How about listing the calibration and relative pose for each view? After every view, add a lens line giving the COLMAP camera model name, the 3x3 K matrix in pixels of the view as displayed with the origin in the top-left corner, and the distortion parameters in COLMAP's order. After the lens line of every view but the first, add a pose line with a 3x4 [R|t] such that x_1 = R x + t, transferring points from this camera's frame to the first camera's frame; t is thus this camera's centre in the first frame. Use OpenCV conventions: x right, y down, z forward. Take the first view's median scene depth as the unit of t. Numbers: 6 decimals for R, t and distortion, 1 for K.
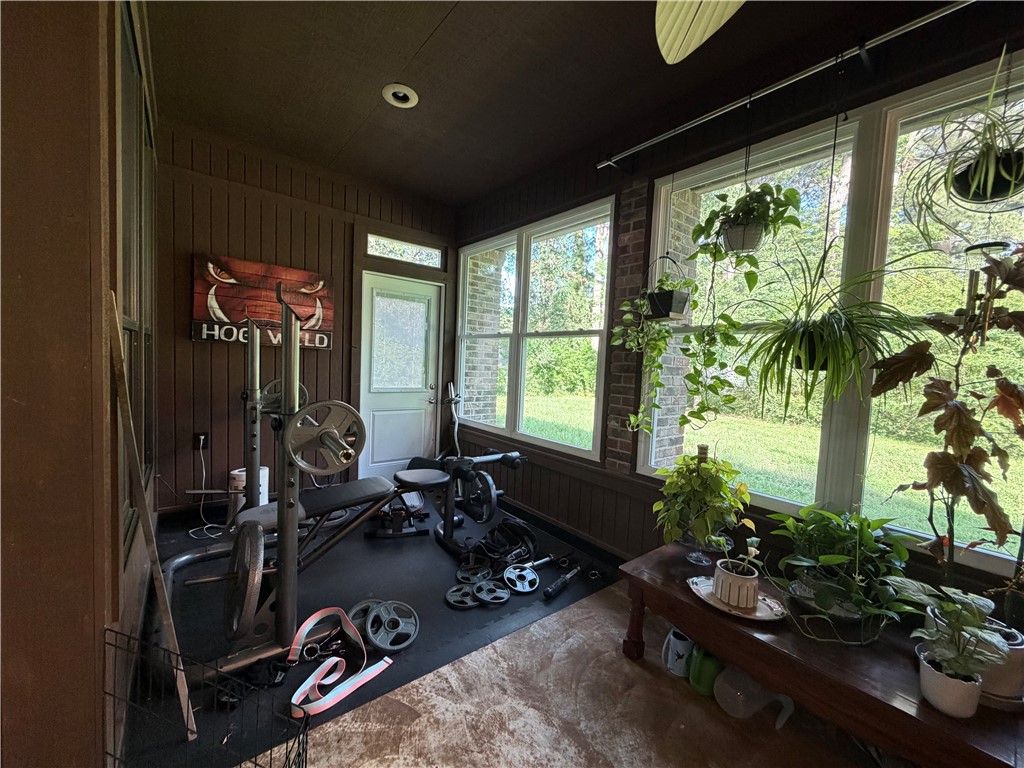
lens RADIAL K [[410.0, 0, 512.0], [0, 410.0, 384.0], [0, 0, 1]] dist [-0.000221, -0.000102]
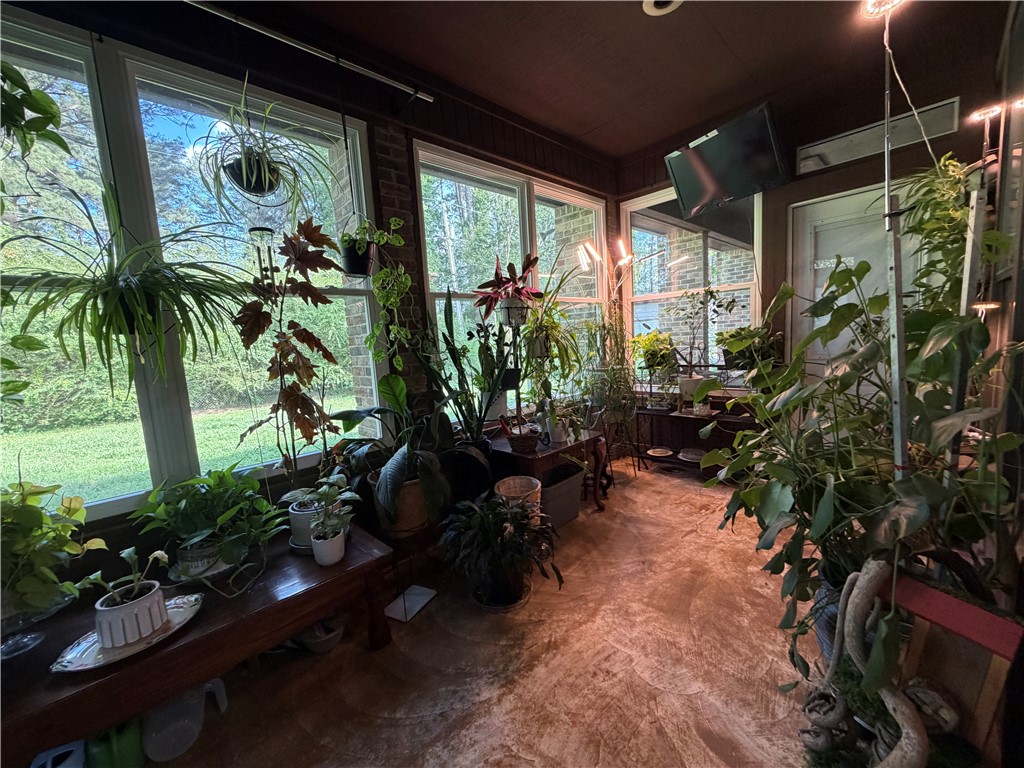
lens RADIAL K [[410.0, 0, 512.0], [0, 410.0, 384.0], [0, 0, 1]] dist [-0.000221, -0.000102]
pose [[-0.102851, -0.155110, 0.982529, -0.225444], [0.113801, 0.979446, 0.166536, 0.013633], [-0.988165, 0.128941, -0.083086, 0.300046]]
